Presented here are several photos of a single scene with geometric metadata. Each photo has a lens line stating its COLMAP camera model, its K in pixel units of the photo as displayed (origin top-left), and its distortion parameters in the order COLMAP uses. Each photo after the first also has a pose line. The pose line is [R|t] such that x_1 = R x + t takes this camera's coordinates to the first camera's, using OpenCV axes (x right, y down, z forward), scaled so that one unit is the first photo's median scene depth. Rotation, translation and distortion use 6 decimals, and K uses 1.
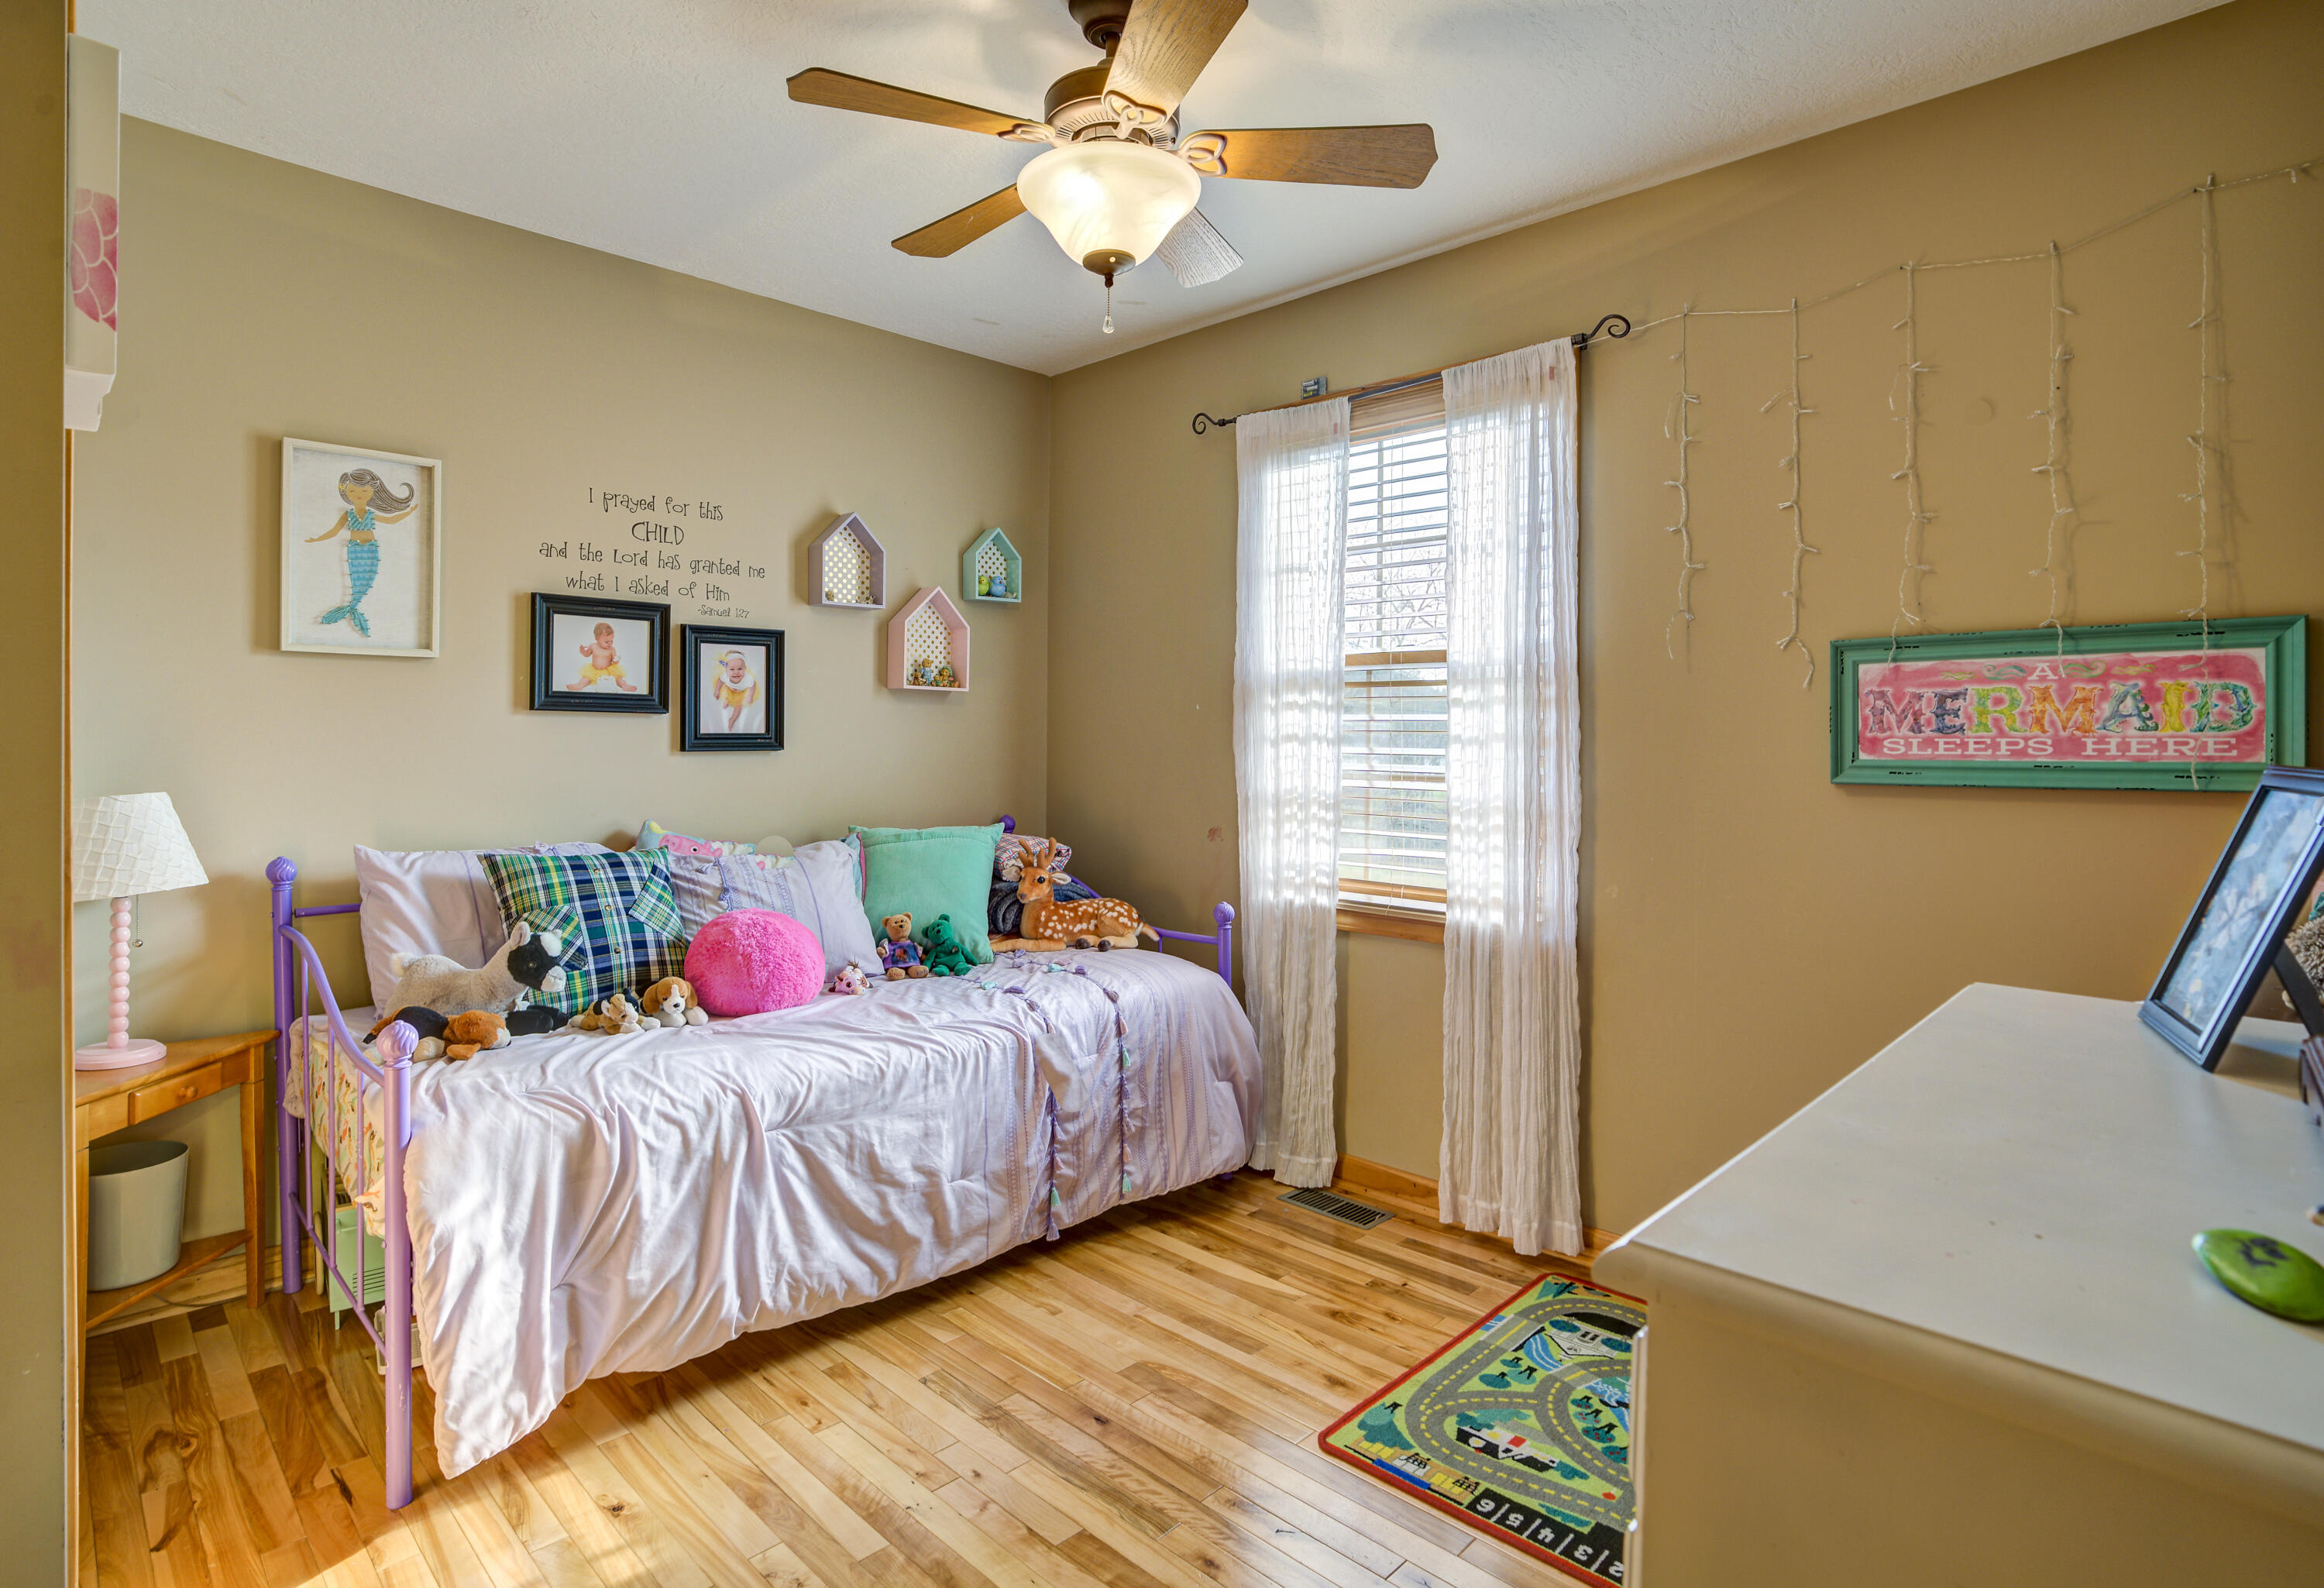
lens RADIAL K [[1159.9, 0, 1159.3], [0, 1159.9, 748.3], [0, 0, 1]] dist [0.000136, 0.000144]
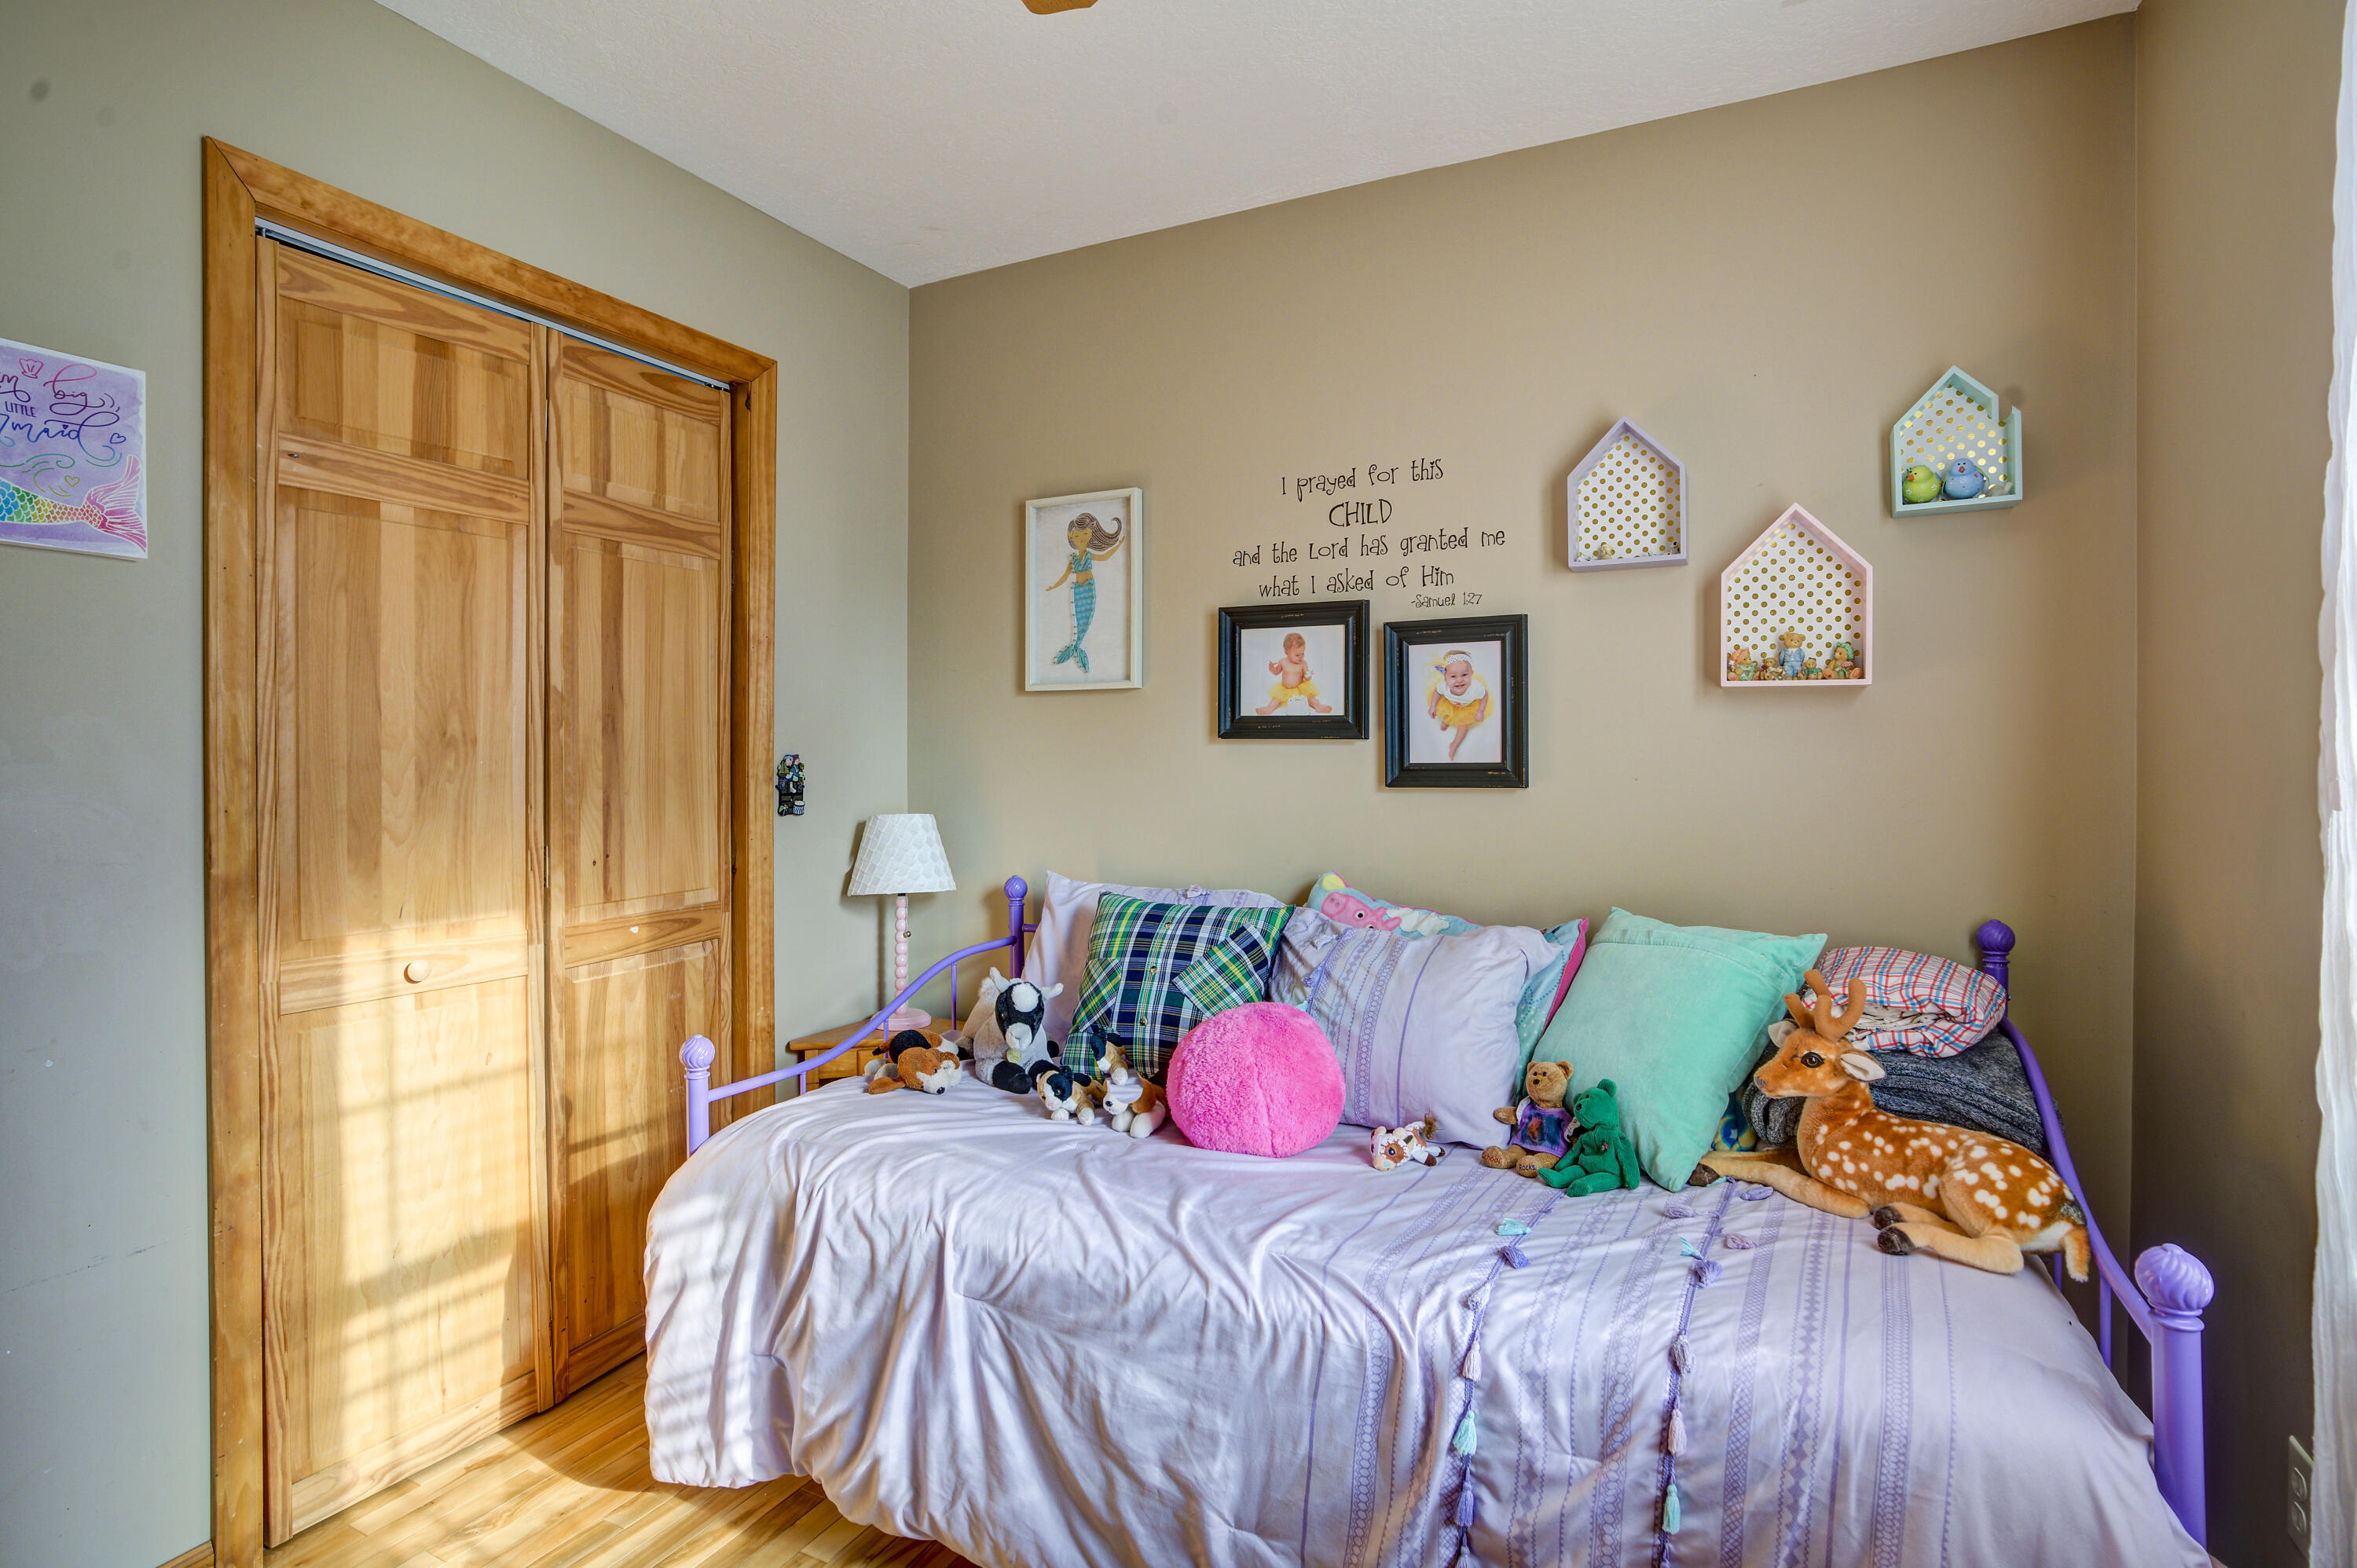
lens RADIAL K [[1179.9, 0, 1186.2], [0, 1179.9, 766.0], [0, 0, 1]] dist [-0.060226, 0.035893]
pose [[0.320913, -0.002637, -0.947105, 0.313481], [-0.009081, 0.999942, -0.005862, -0.006046], [0.947065, 0.010482, 0.320870, 0.668946]]
